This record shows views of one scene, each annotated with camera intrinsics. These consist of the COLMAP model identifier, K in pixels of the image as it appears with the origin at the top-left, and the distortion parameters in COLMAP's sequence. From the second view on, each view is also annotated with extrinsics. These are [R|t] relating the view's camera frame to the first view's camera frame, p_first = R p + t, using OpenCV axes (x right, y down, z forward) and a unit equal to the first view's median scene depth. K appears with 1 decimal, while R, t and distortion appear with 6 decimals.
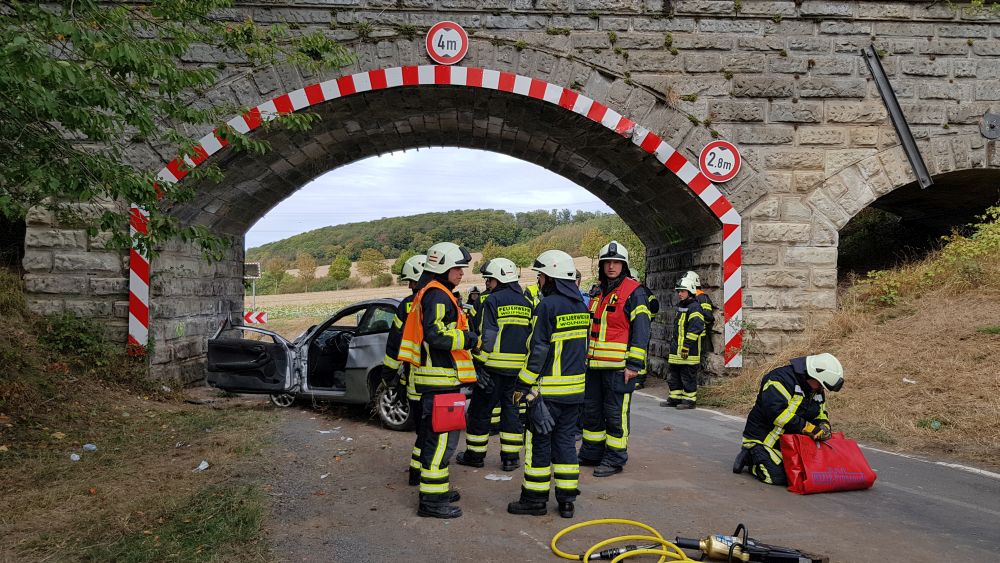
lens RADIAL K [[800.1, 0, 504.1], [0, 800.1, 287.6], [0, 0, 1]] dist [0.053624, -0.076655]
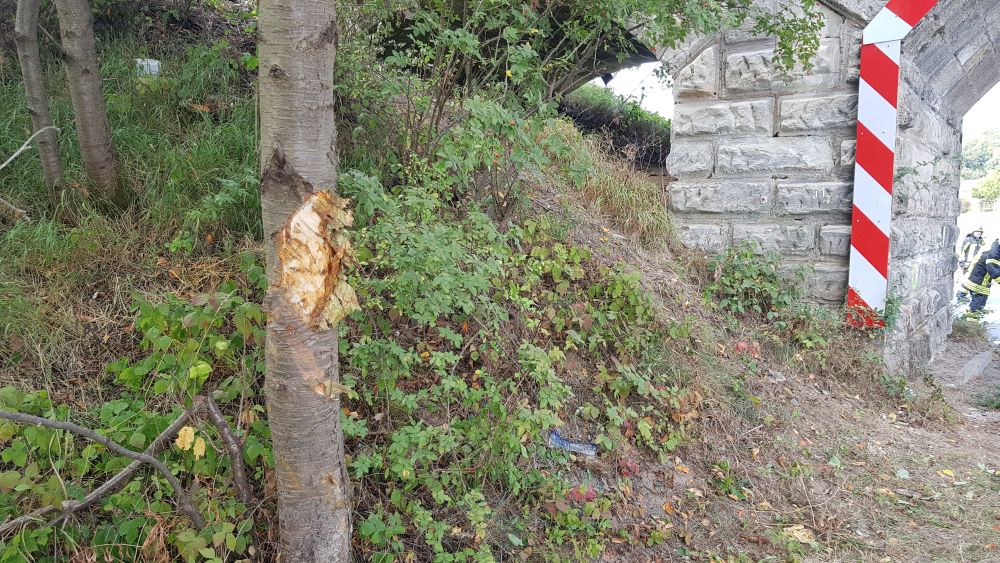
lens RADIAL K [[800.1, 0, 499.4], [0, 800.1, 282.4], [0, 0, 1]] dist [0.053624, -0.076655]
pose [[0.787727, 0.041710, -0.614611, -0.320333], [0.011145, 0.996577, 0.081916, 0.008220], [0.615923, -0.071378, 0.784566, 0.438893]]
